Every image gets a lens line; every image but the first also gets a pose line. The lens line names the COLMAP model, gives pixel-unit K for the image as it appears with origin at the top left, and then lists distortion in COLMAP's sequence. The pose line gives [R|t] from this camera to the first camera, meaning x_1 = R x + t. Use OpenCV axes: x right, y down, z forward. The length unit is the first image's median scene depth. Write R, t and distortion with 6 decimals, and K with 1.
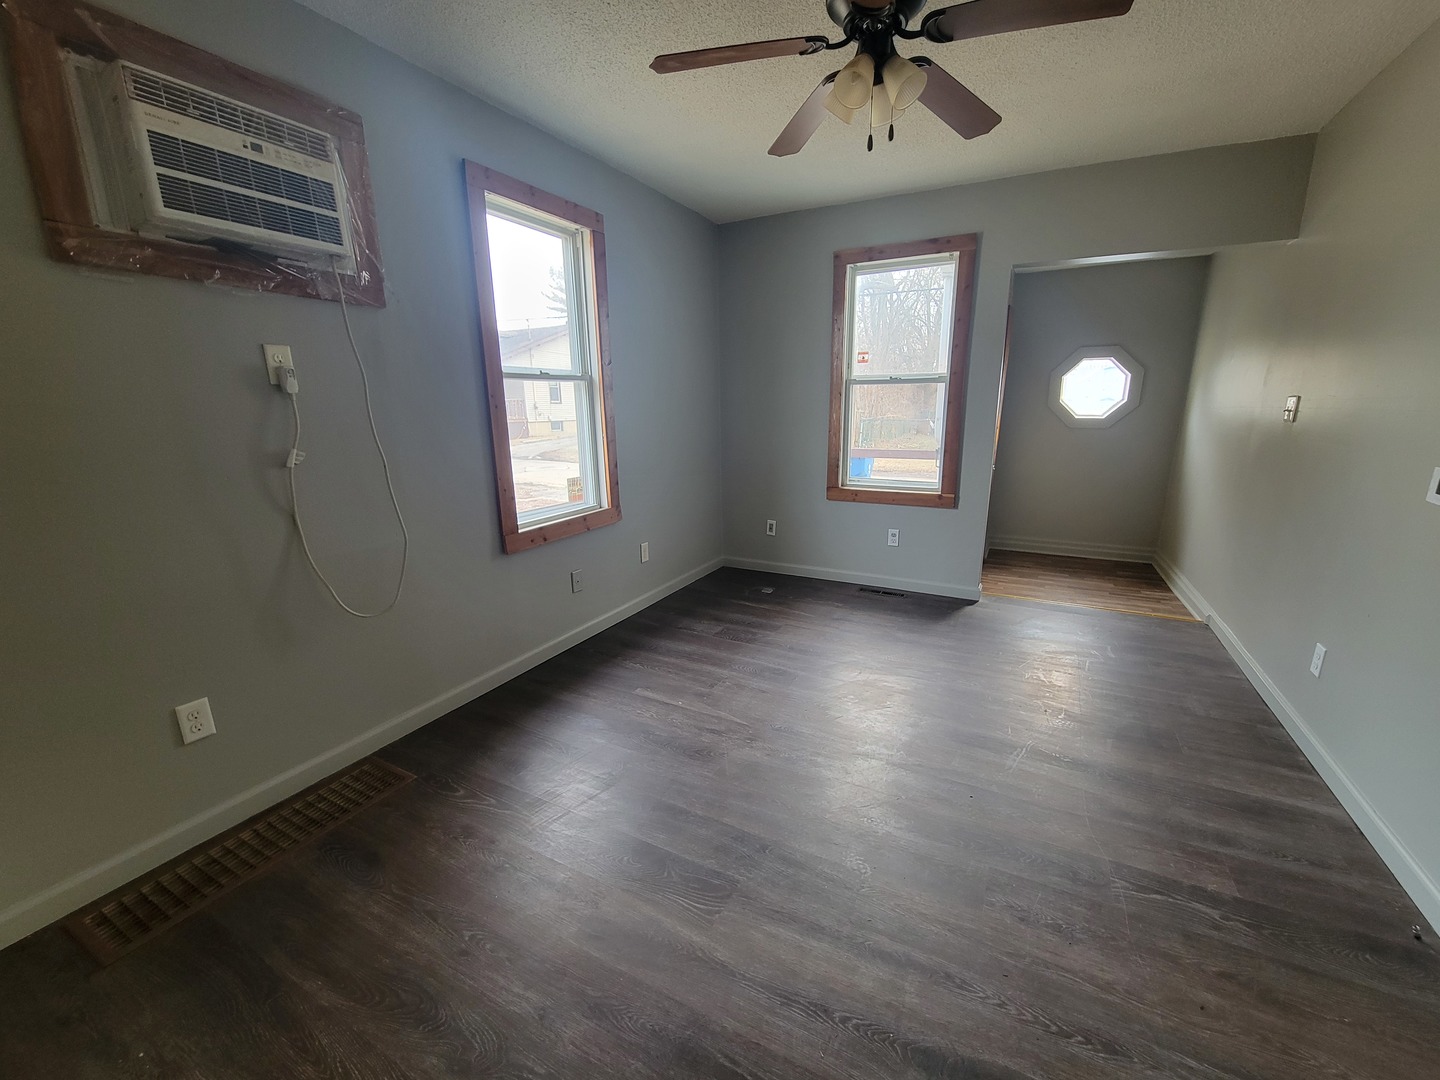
lens RADIAL K [[587.6, 0, 731.4], [0, 587.6, 550.0], [0, 0, 1]] dist [0.000900, -0.000490]
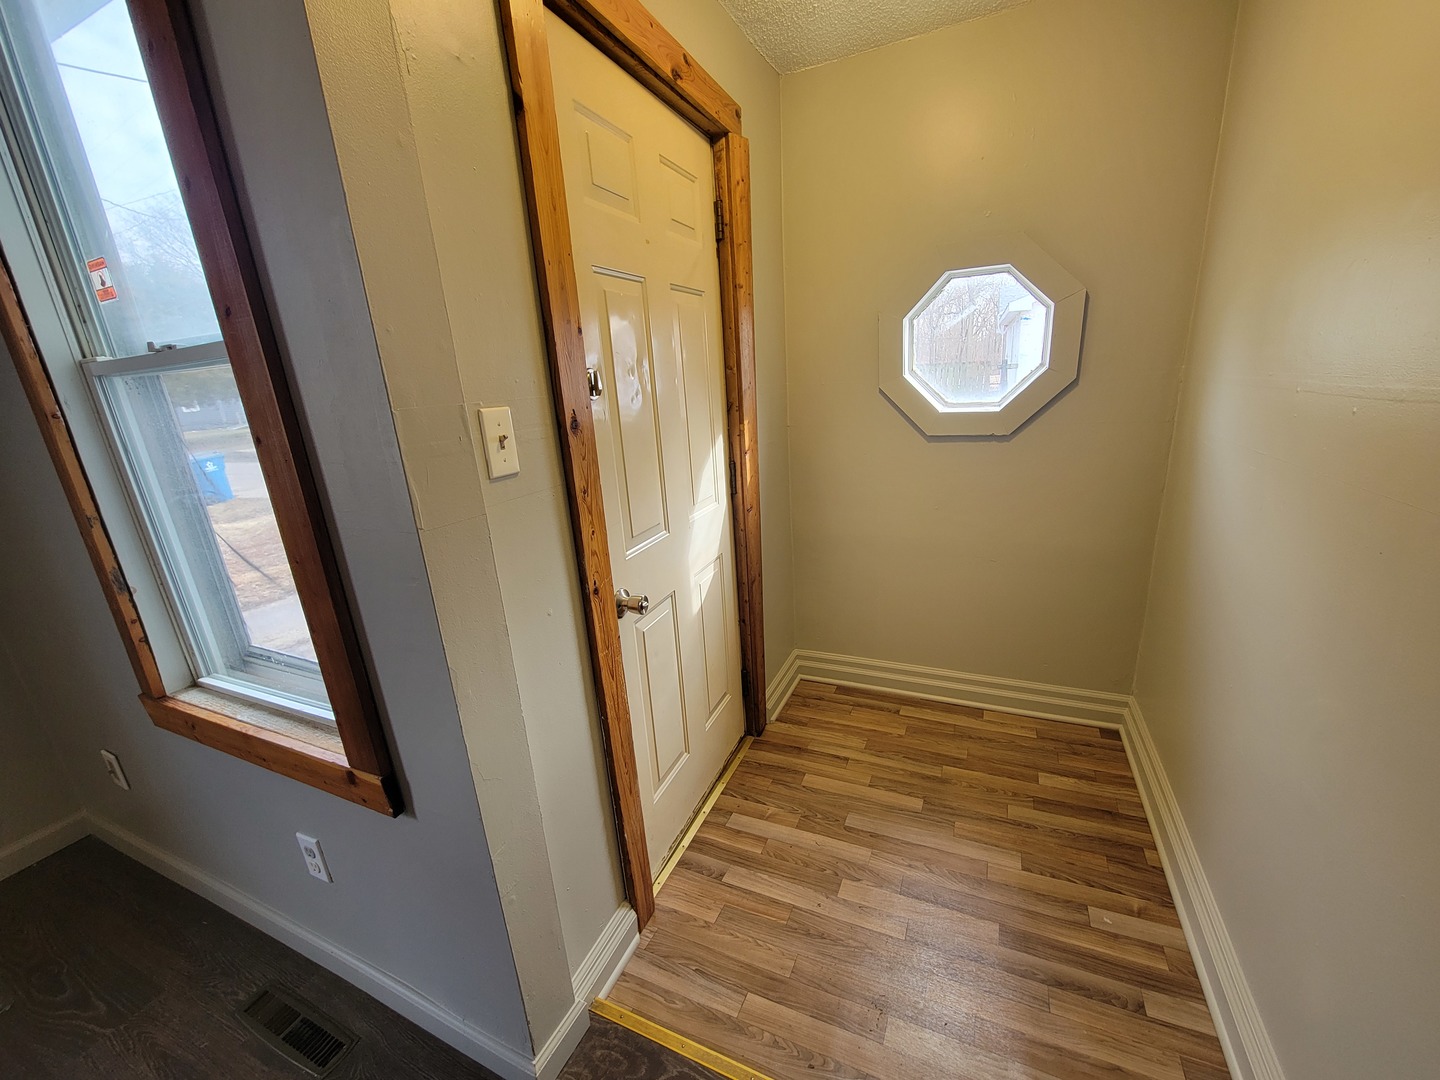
lens RADIAL K [[587.6, 0, 731.4], [0, 587.6, 550.0], [0, 0, 1]] dist [0.000900, -0.000490]
pose [[0.997261, -0.066965, 0.031407, 0.660716], [0.065637, 0.996978, 0.041556, -0.242268], [-0.034095, -0.039381, 0.998642, 0.900088]]
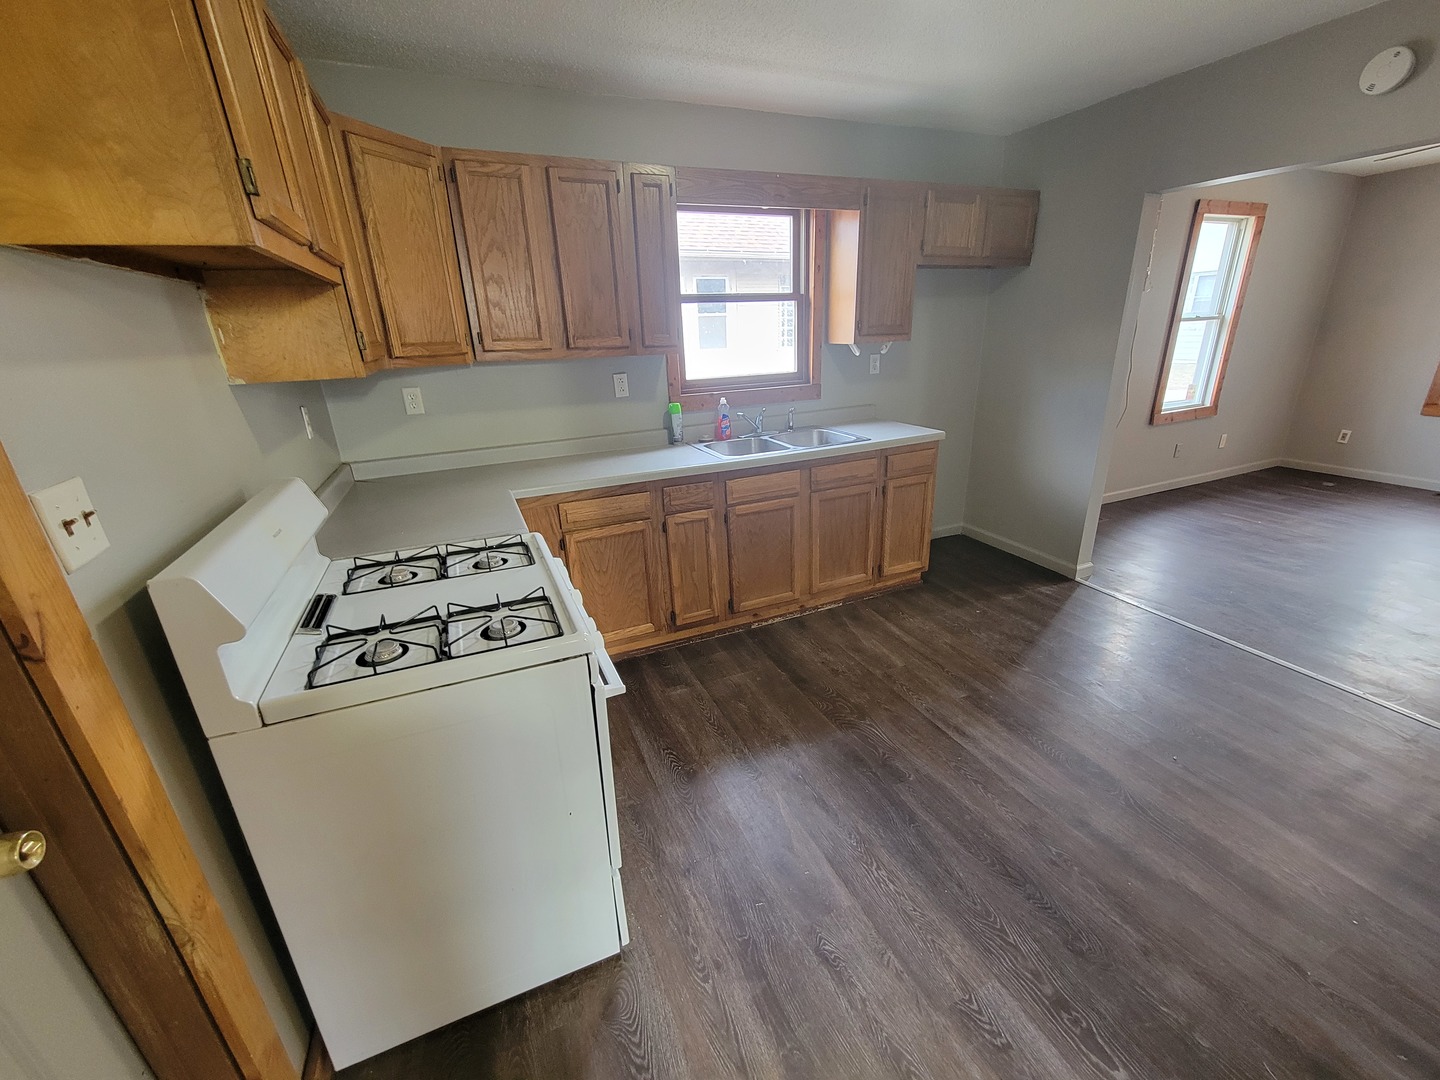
lens RADIAL K [[588.8, 0, 736.8], [0, 588.8, 548.0], [0, 0, 1]] dist [0.006835, -0.000704]
pose [[0.783255, 0.203805, -0.587345, -0.213443], [-0.127181, 0.977288, 0.169509, 0.199384], [0.608552, -0.058070, 0.791386, -1.057089]]
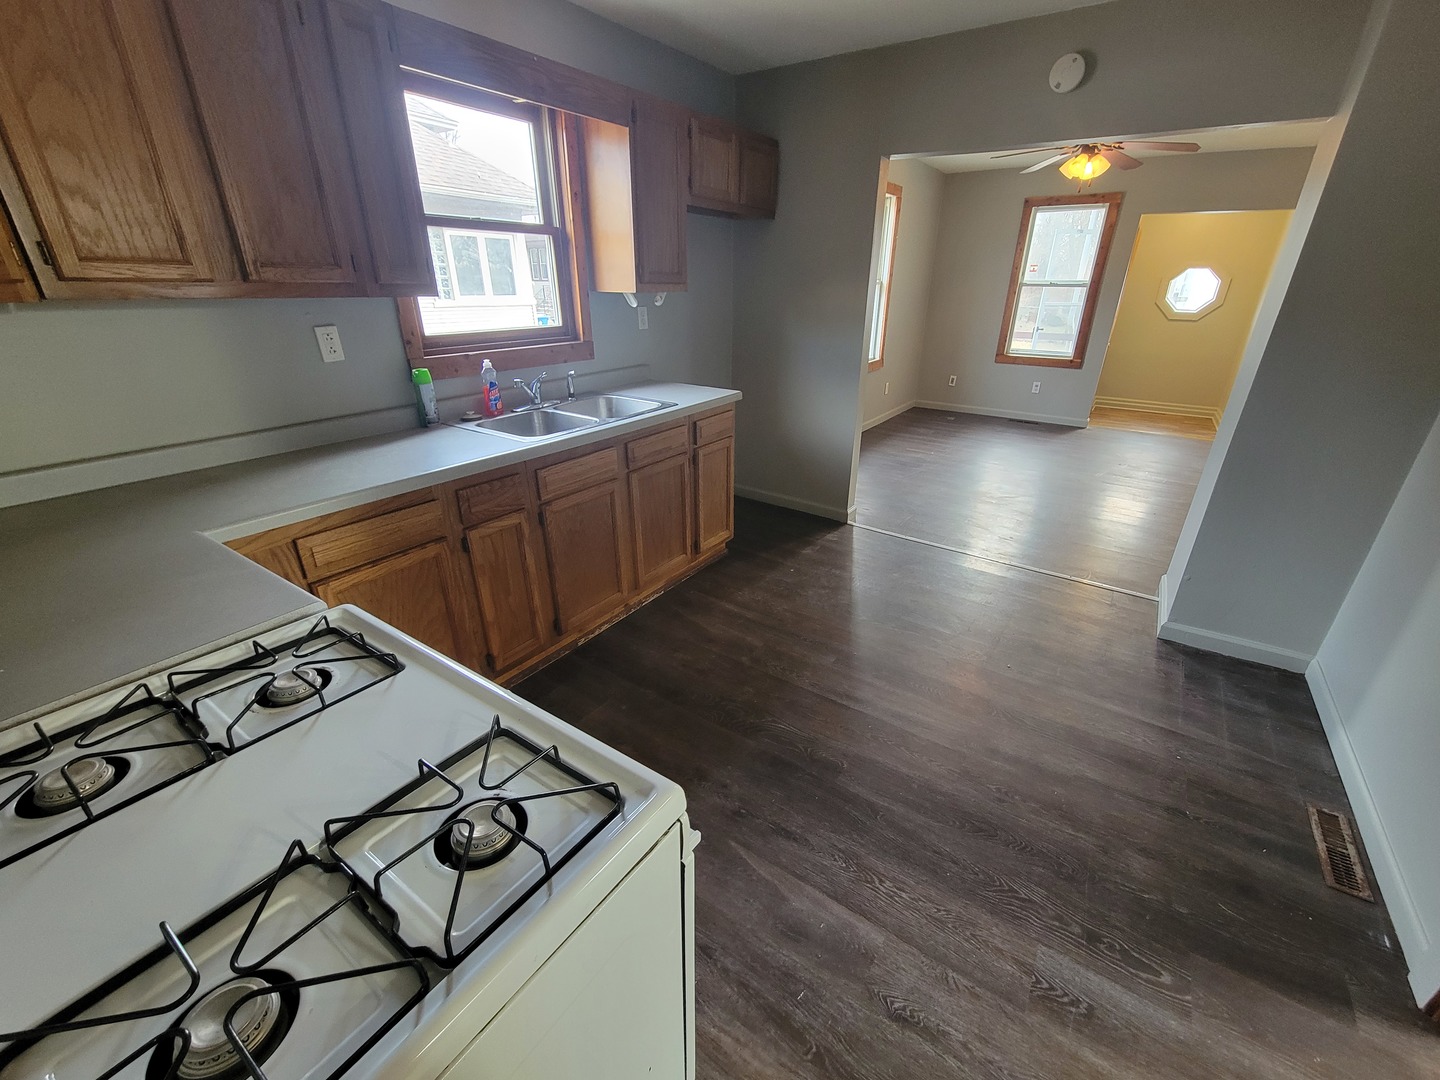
lens RADIAL K [[587.6, 0, 731.4], [0, 587.6, 550.0], [0, 0, 1]] dist [0.000900, -0.000490]
pose [[0.992157, 0.067368, -0.105293, -0.471917], [-0.046902, 0.981432, 0.185987, 0.206694], [0.115868, -0.179589, 0.976894, -1.006516]]
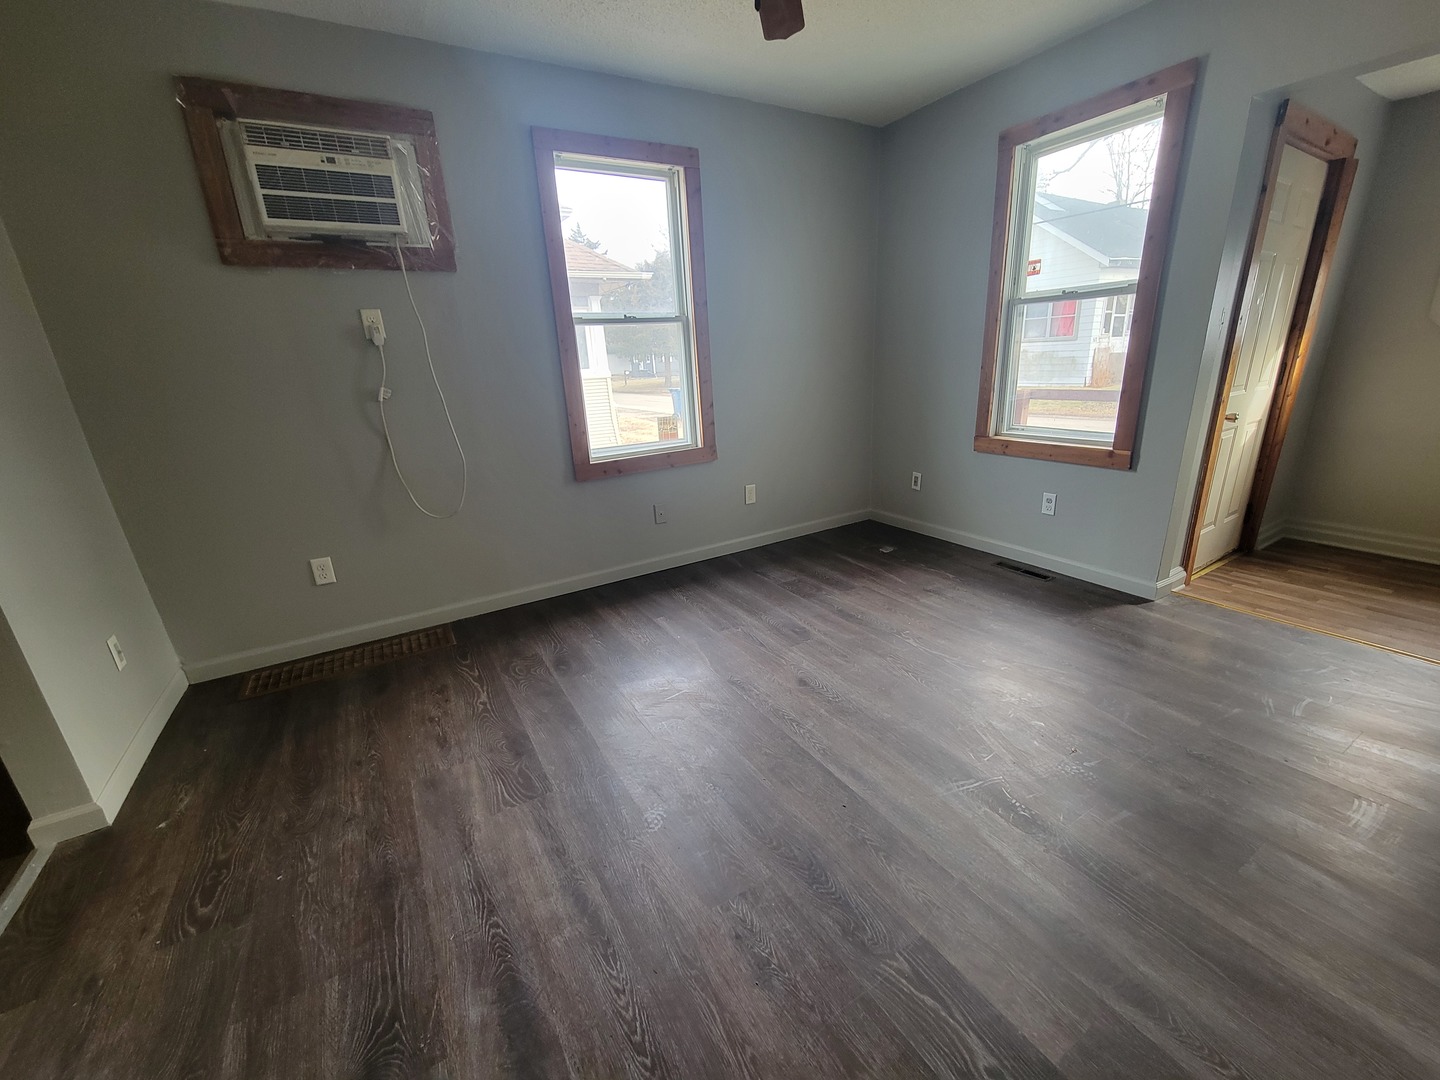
lens RADIAL K [[587.6, 0, 731.4], [0, 587.6, 550.0], [0, 0, 1]] dist [0.000900, -0.000490]
pose [[0.853426, 0.133431, -0.503846, 0.418762], [-0.088350, 0.989721, 0.112453, -0.014504], [0.513672, -0.051456, 0.856442, 0.141531]]
